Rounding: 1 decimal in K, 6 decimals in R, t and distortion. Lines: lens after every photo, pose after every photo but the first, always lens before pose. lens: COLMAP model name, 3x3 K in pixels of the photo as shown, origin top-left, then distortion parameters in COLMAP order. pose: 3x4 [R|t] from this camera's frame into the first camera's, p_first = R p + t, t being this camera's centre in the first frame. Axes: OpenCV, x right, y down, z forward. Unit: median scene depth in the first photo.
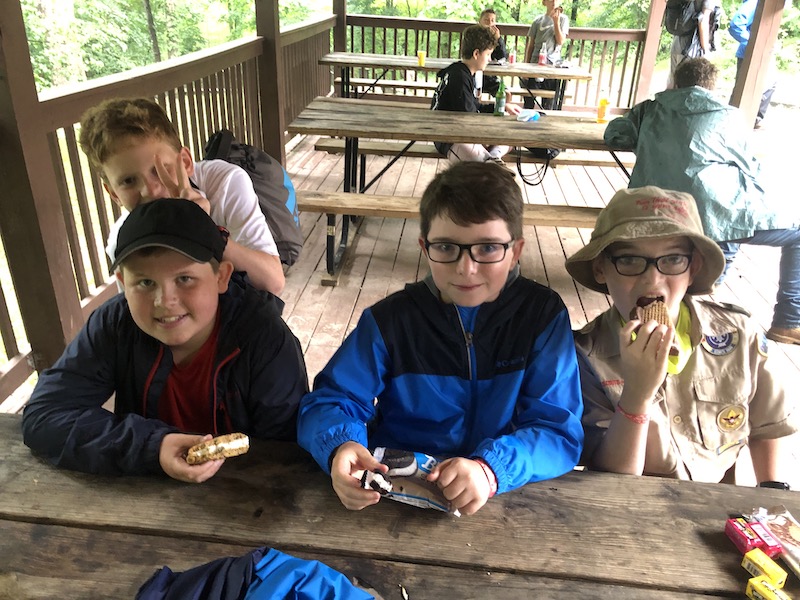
lens RADIAL K [[660.2, 0, 402.8], [0, 660.2, 316.6], [0, 0, 1]] dist [0.026649, -0.018266]
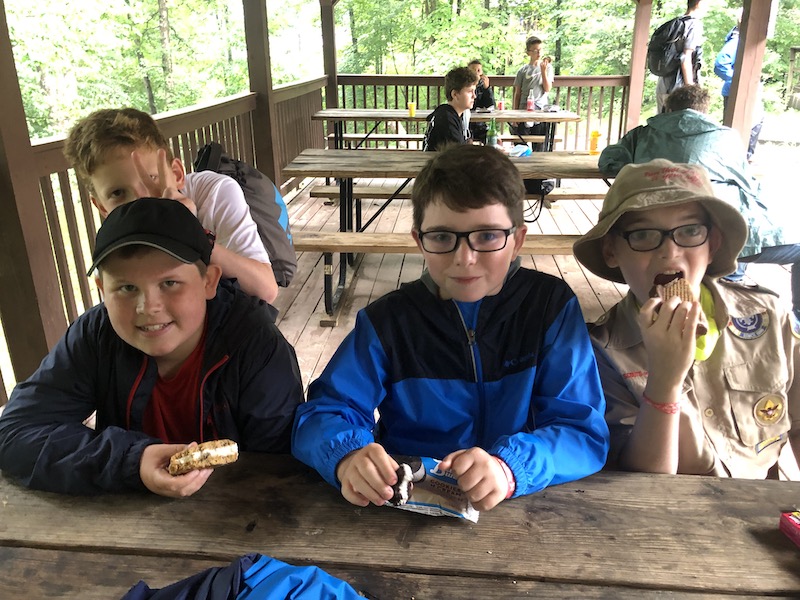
lens RADIAL K [[660.2, 0, 392.8], [0, 660.2, 306.4], [0, 0, 1]] dist [0.026649, -0.018266]
pose [[0.998687, -0.048710, -0.015869, 0.001468], [0.046696, 0.992931, -0.109121, 0.091056], [0.021073, 0.108237, 0.993902, 0.073063]]
